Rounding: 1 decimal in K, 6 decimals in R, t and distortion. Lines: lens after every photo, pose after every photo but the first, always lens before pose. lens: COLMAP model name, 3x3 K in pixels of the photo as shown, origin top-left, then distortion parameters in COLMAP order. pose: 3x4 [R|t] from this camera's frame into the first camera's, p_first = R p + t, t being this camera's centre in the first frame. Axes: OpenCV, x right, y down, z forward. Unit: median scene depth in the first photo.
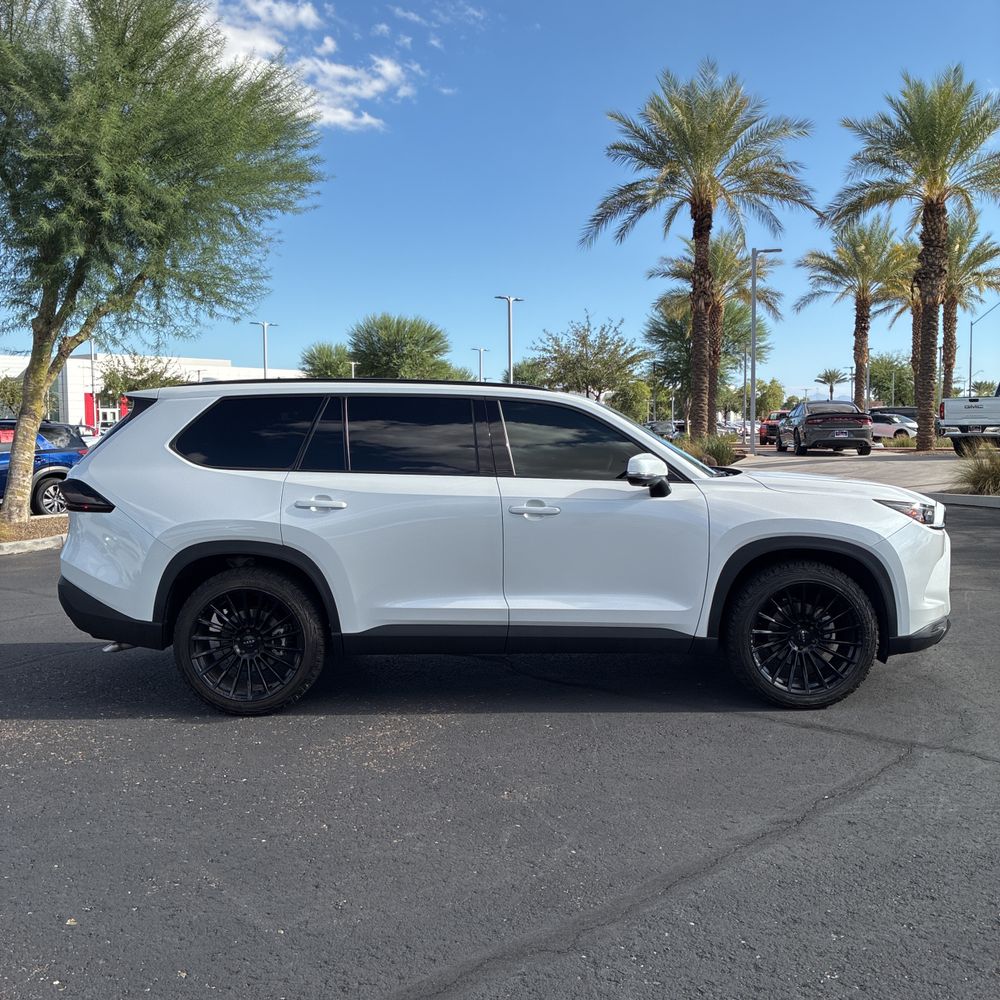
lens RADIAL K [[1044.0, 0, 519.5], [0, 1044.0, 516.4], [0, 0, 1]] dist [0.013380, -0.005883]
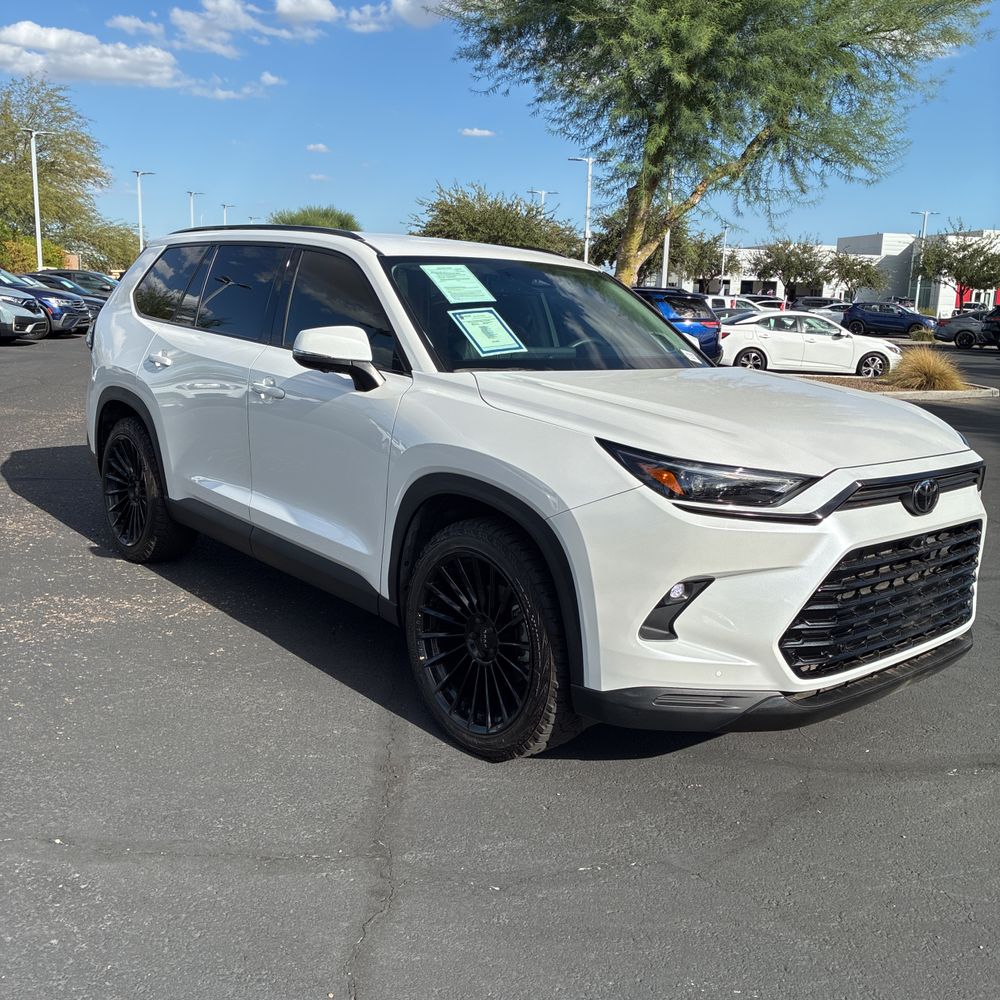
lens RADIAL K [[1030.2, 0, 502.3], [0, 1030.2, 487.3], [0, 0, 1]] dist [0.042984, 0.007928]
pose [[0.640595, 0.175080, -0.747653, 0.152436], [-0.111531, 0.984549, 0.134995, -0.012216], [0.759736, -0.003091, 0.650224, 0.128343]]
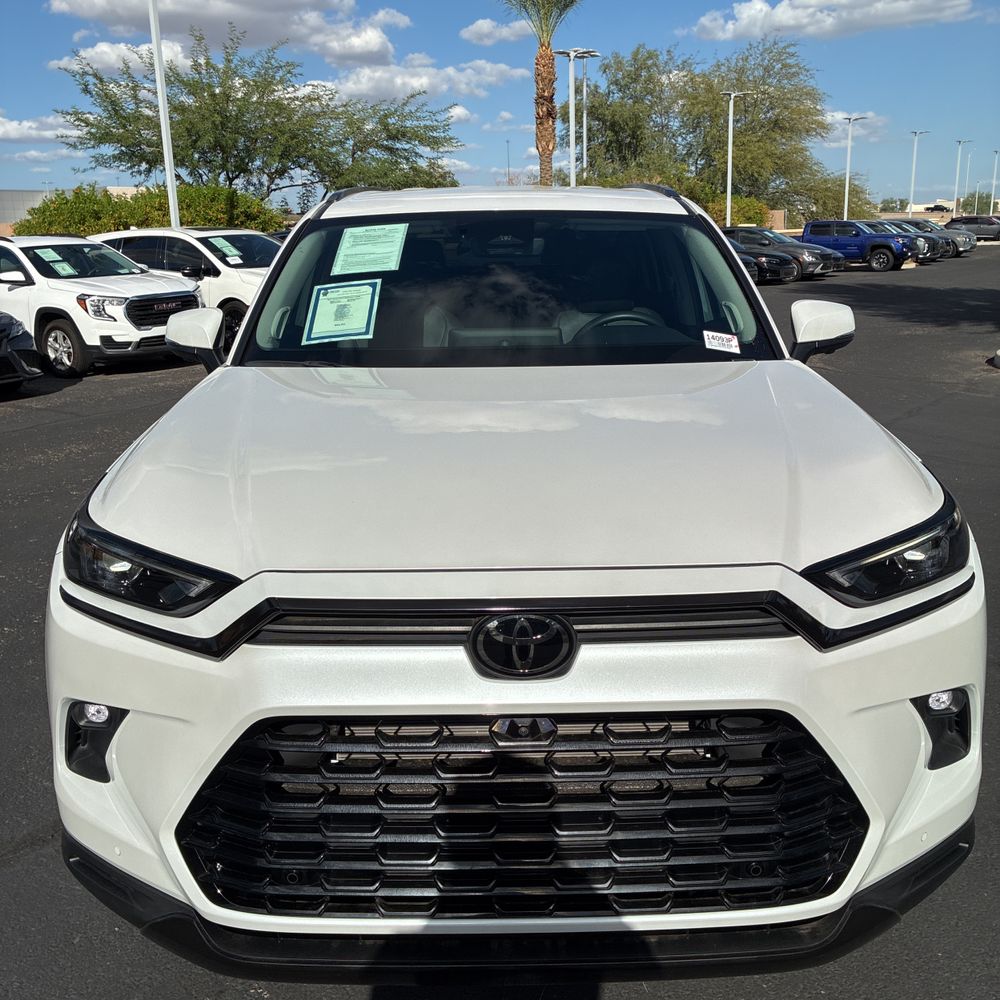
lens RADIAL K [[1031.2, 0, 492.8], [0, 1031.2, 491.8], [0, 0, 1]] dist [0.020745, -0.001622]
pose [[0.000778, 0.252274, -0.967655, 0.152258], [-0.074717, 0.964966, 0.251513, -0.024919], [0.997204, 0.072105, 0.019600, 0.240481]]
